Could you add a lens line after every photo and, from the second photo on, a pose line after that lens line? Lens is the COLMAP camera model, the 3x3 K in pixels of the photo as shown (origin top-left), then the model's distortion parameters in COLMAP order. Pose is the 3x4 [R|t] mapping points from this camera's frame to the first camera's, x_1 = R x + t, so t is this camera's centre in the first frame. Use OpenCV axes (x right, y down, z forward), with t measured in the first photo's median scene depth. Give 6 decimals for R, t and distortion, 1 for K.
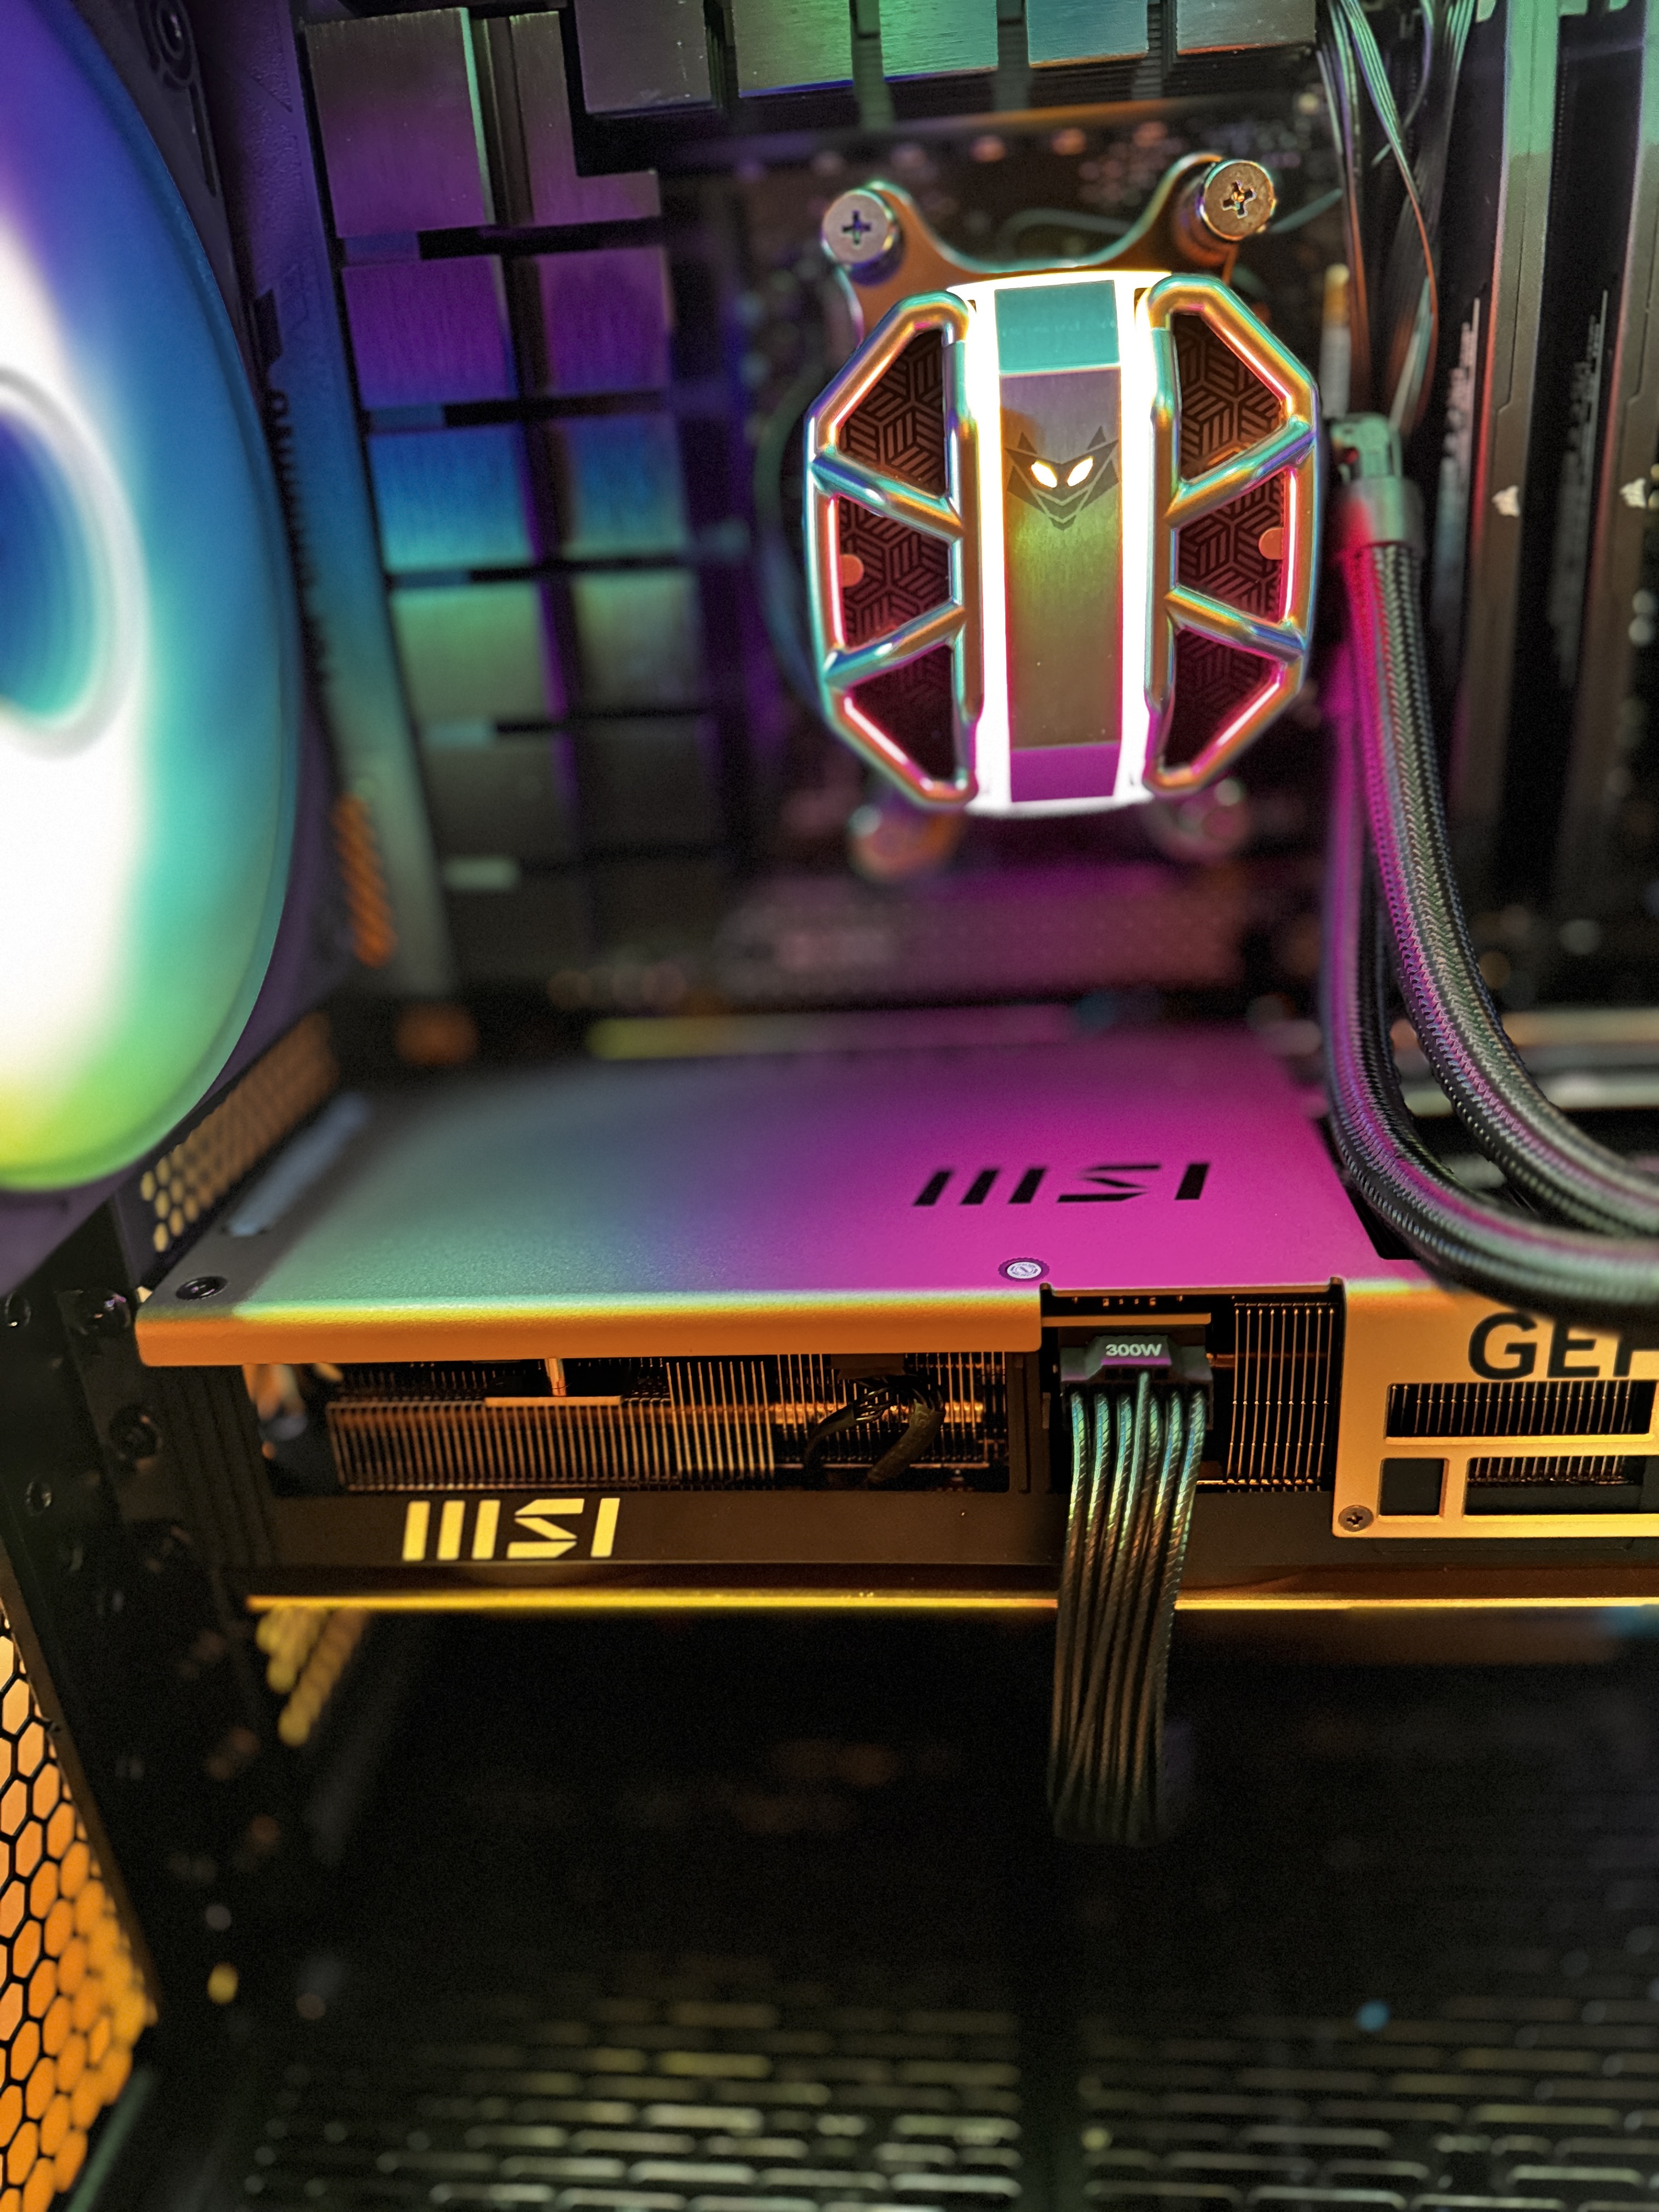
lens RADIAL K [[1557.0, 0, 824.8], [0, 1557.0, 1136.4], [0, 0, 1]] dist [0.081416, -0.197911]
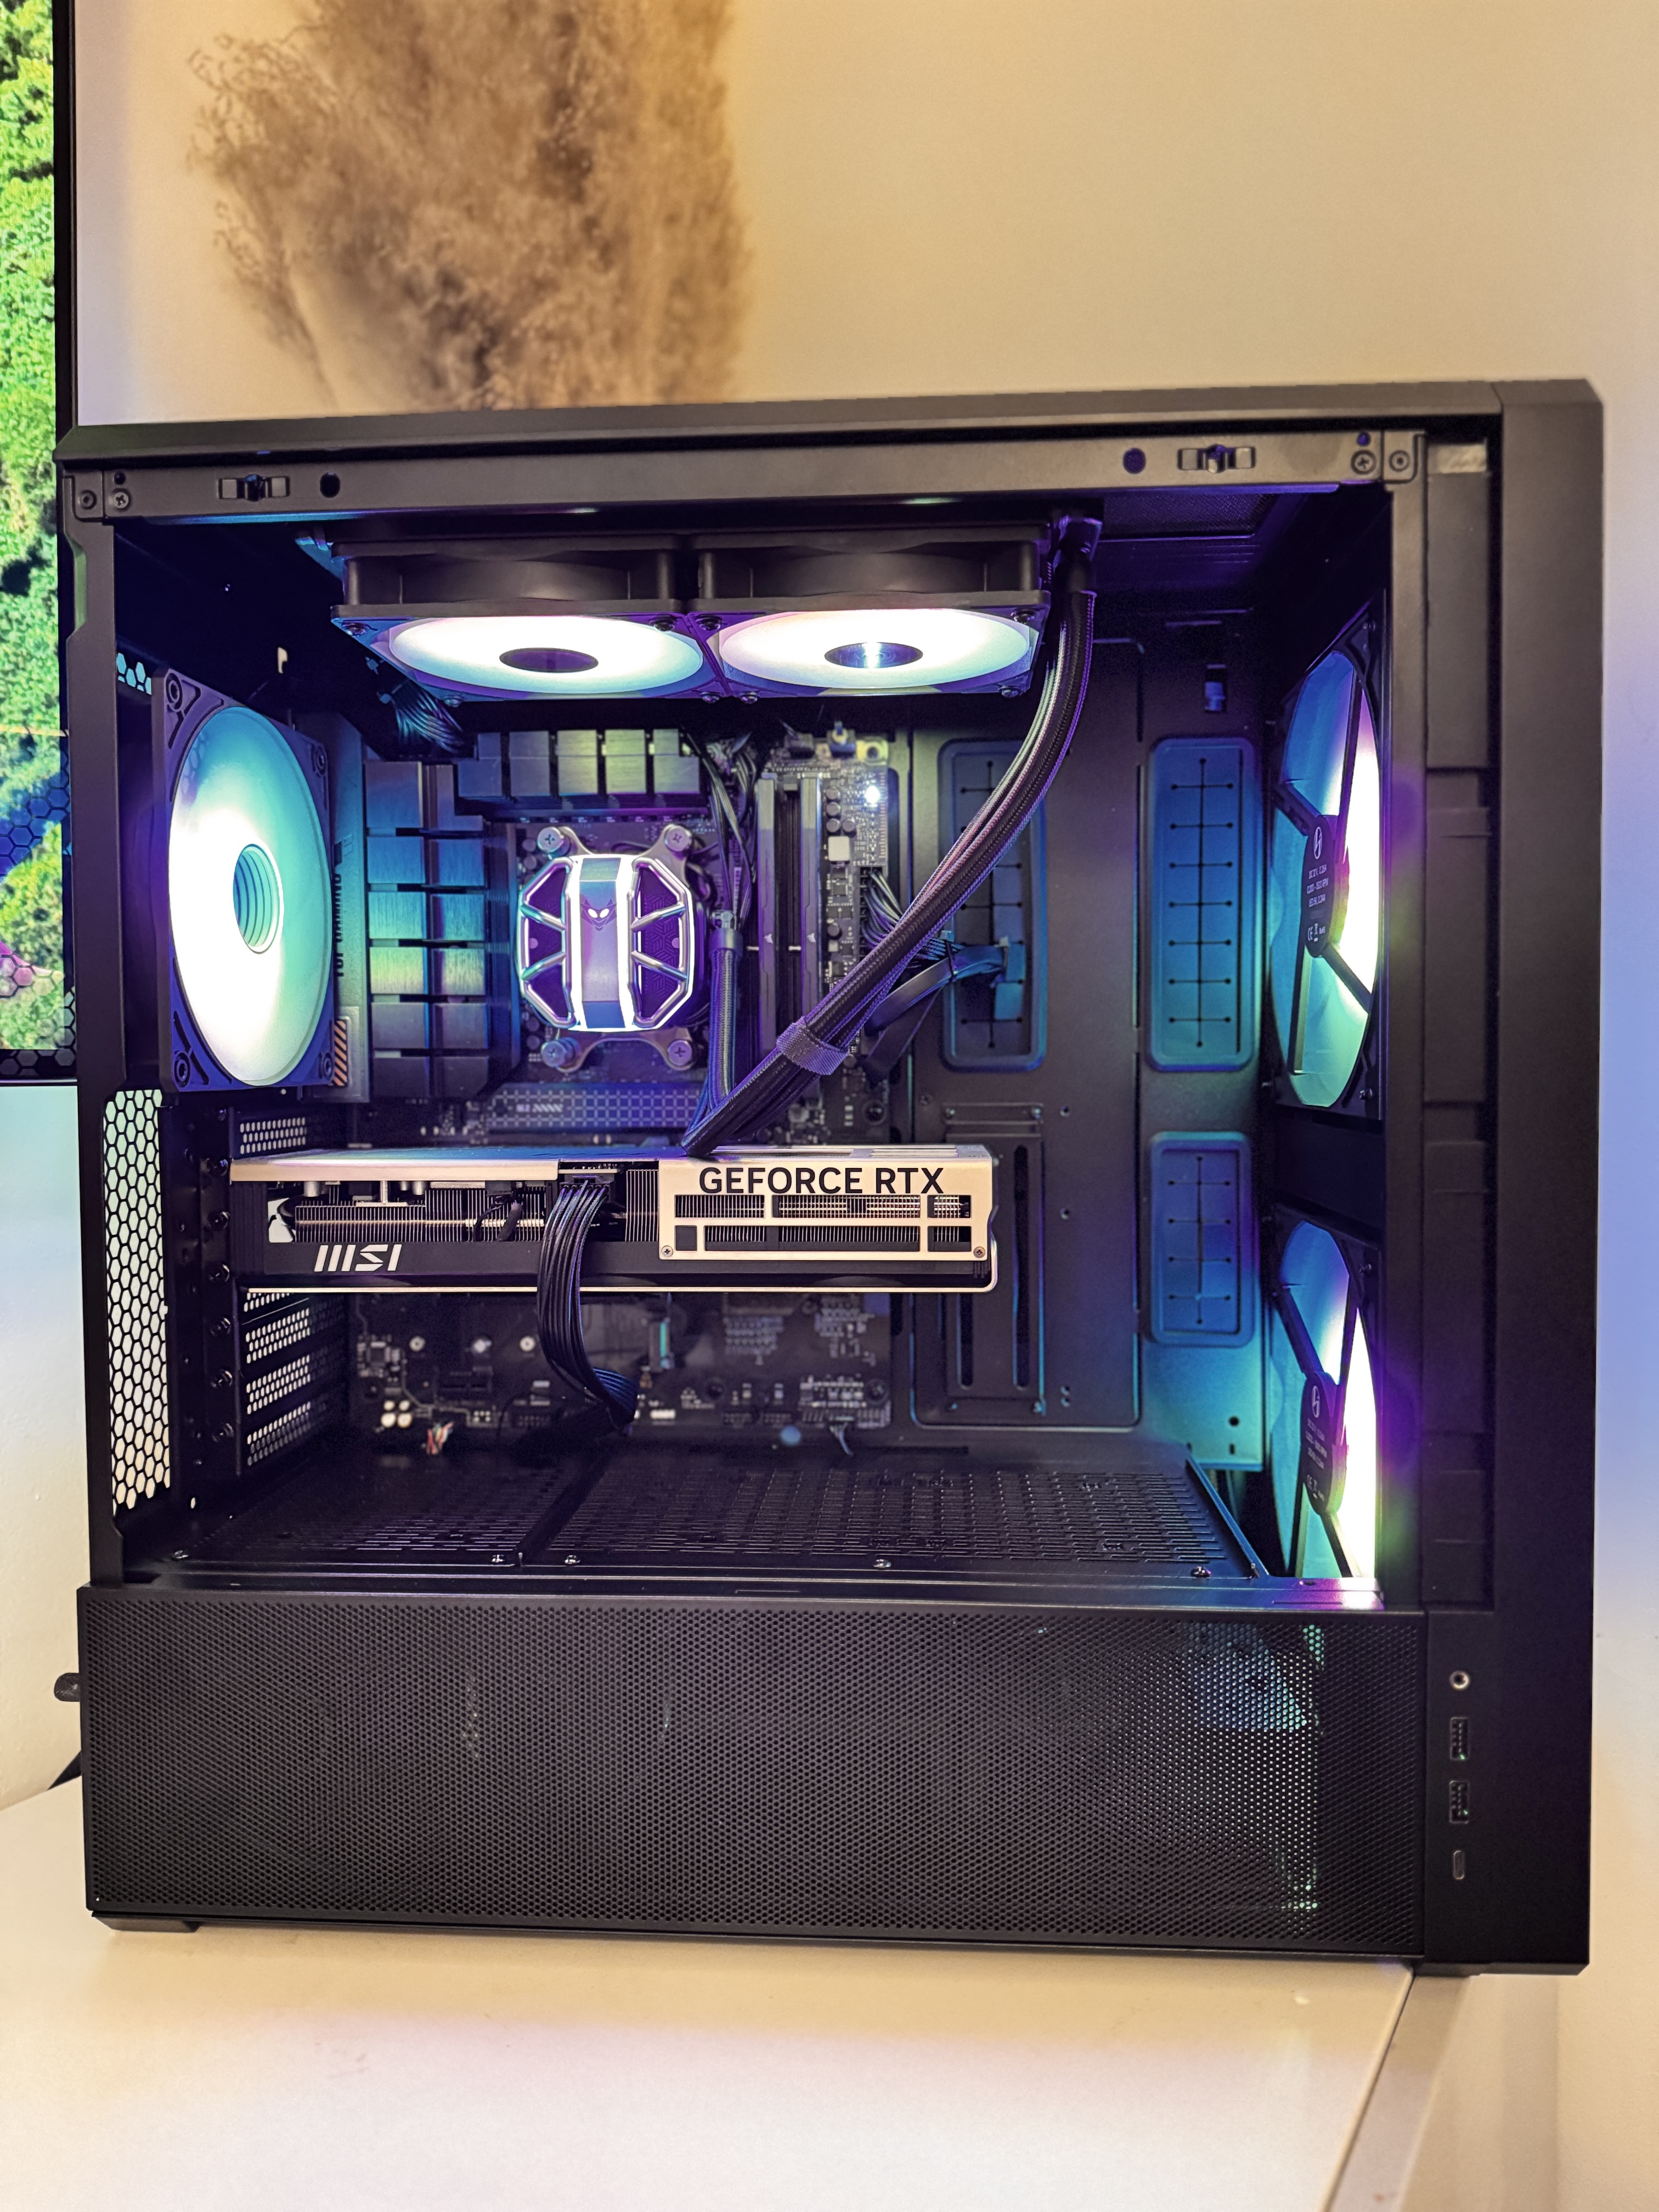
lens RADIAL K [[1557.0, 0, 824.8], [0, 1557.0, 1136.4], [0, 0, 1]] dist [0.081416, -0.197911]
pose [[0.997524, 0.064885, 0.027126, 0.495695], [-0.050506, 0.929357, -0.365711, 0.985262], [-0.048939, 0.363436, 0.930333, -1.554138]]
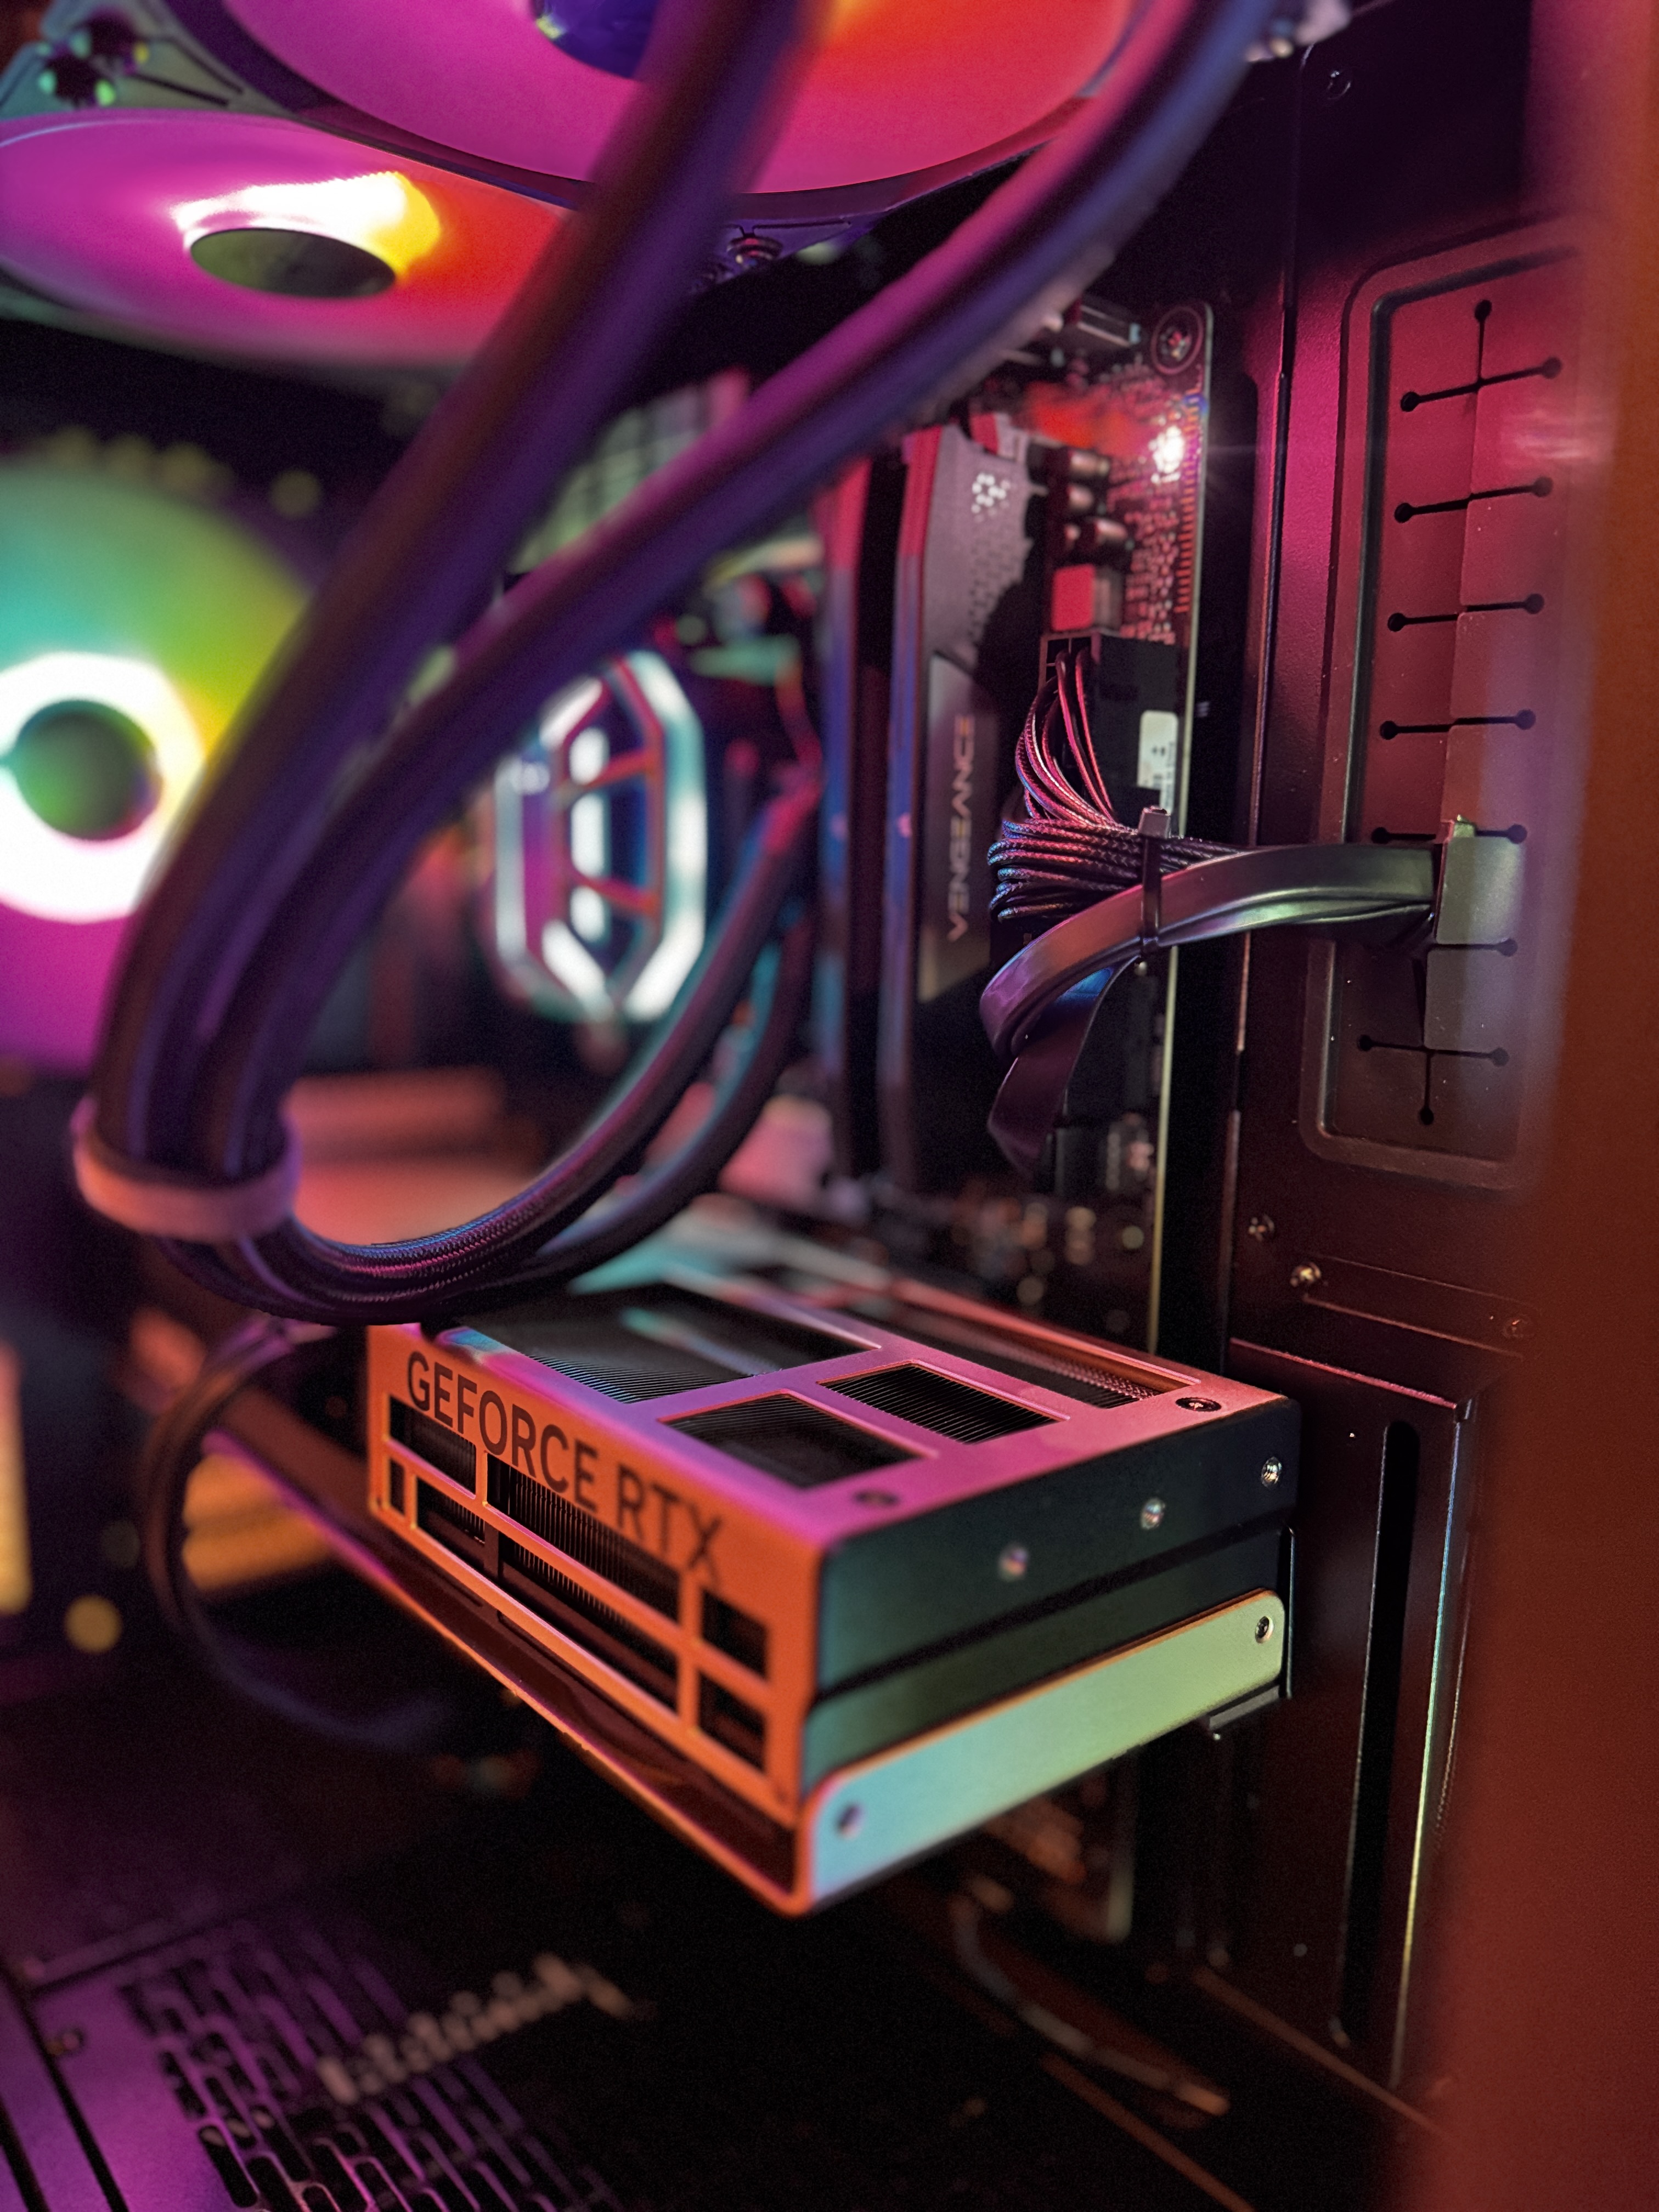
lens RADIAL K [[1557.0, 0, 824.8], [0, 1557.0, 1136.4], [0, 0, 1]] dist [0.081416, -0.197911]
pose [[0.701881, 0.203015, -0.682751, 1.365240], [-0.363251, 0.926531, -0.097926, -0.047890], [0.612709, 0.316742, 0.724059, 0.158500]]
